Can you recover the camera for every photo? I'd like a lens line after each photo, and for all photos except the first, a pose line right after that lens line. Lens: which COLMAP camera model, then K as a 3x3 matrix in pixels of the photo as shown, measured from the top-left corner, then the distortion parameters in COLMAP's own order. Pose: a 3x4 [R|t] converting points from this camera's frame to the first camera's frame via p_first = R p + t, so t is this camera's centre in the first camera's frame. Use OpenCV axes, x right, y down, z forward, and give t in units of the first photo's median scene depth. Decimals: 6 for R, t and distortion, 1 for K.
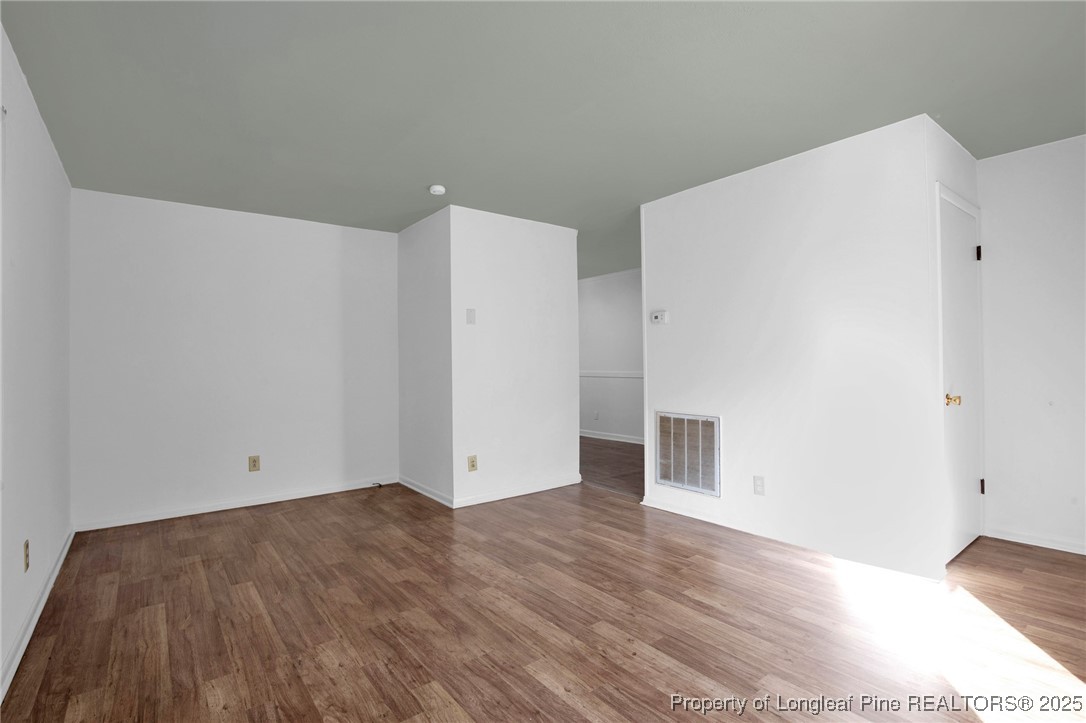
lens RADIAL K [[515.8, 0, 523.4], [0, 515.8, 363.9], [0, 0, 1]] dist [-0.029424, 0.002924]
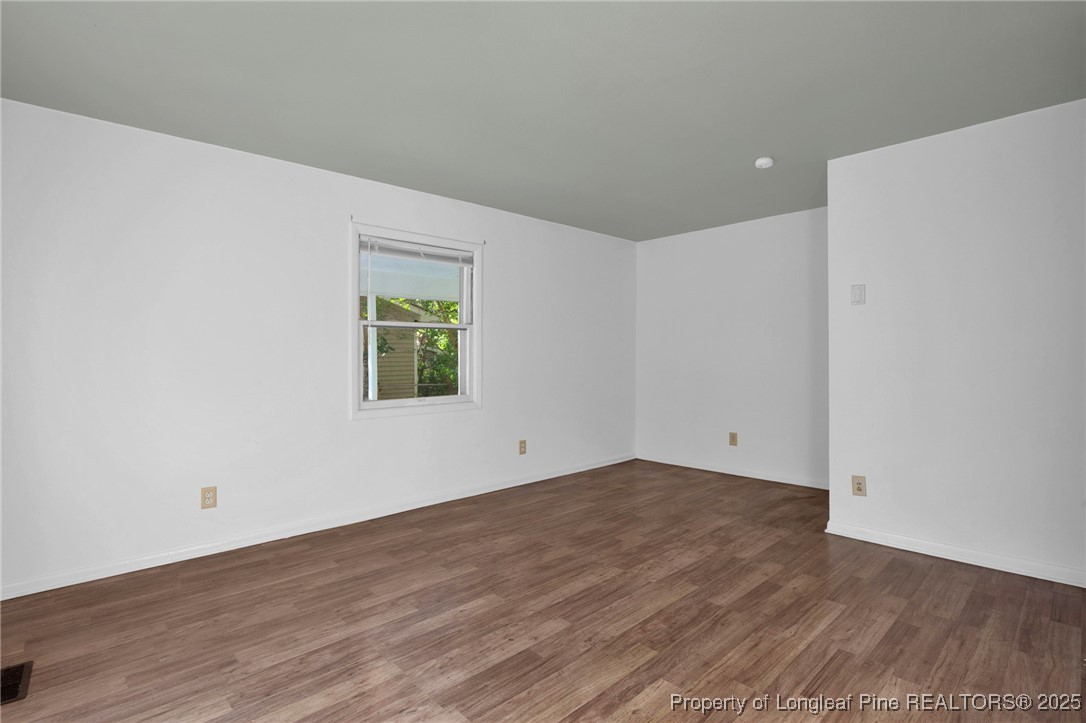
lens RADIAL K [[516.5, 0, 544.7], [0, 516.5, 339.6], [0, 0, 1]] dist [-0.019670, -0.001341]
pose [[0.123032, -0.018109, -0.992237, 0.826656], [0.000457, 0.999834, -0.018191, -0.011011], [0.992403, 0.001785, 0.123020, 0.615327]]
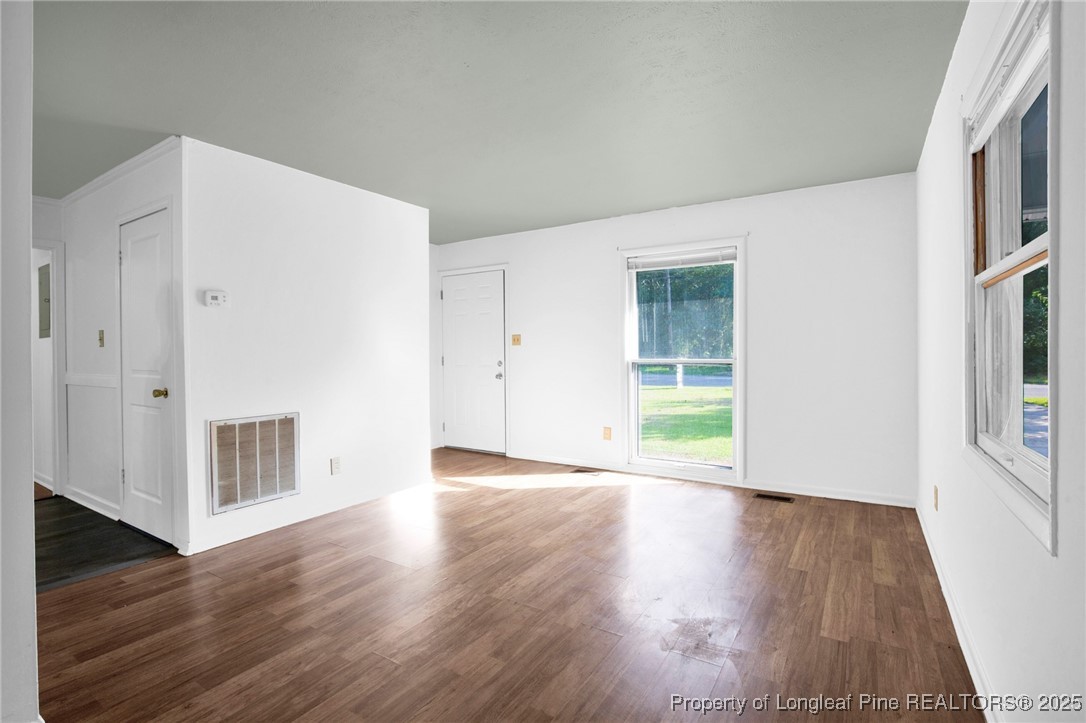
lens RADIAL K [[515.8, 0, 547.2], [0, 515.8, 364.8], [0, 0, 1]] dist [-0.029424, 0.002924]
pose [[-0.371615, -0.001409, 0.928386, -0.816726], [0.021609, 0.999715, 0.010167, 0.015964], [-0.928135, 0.023840, -0.371479, 1.065734]]
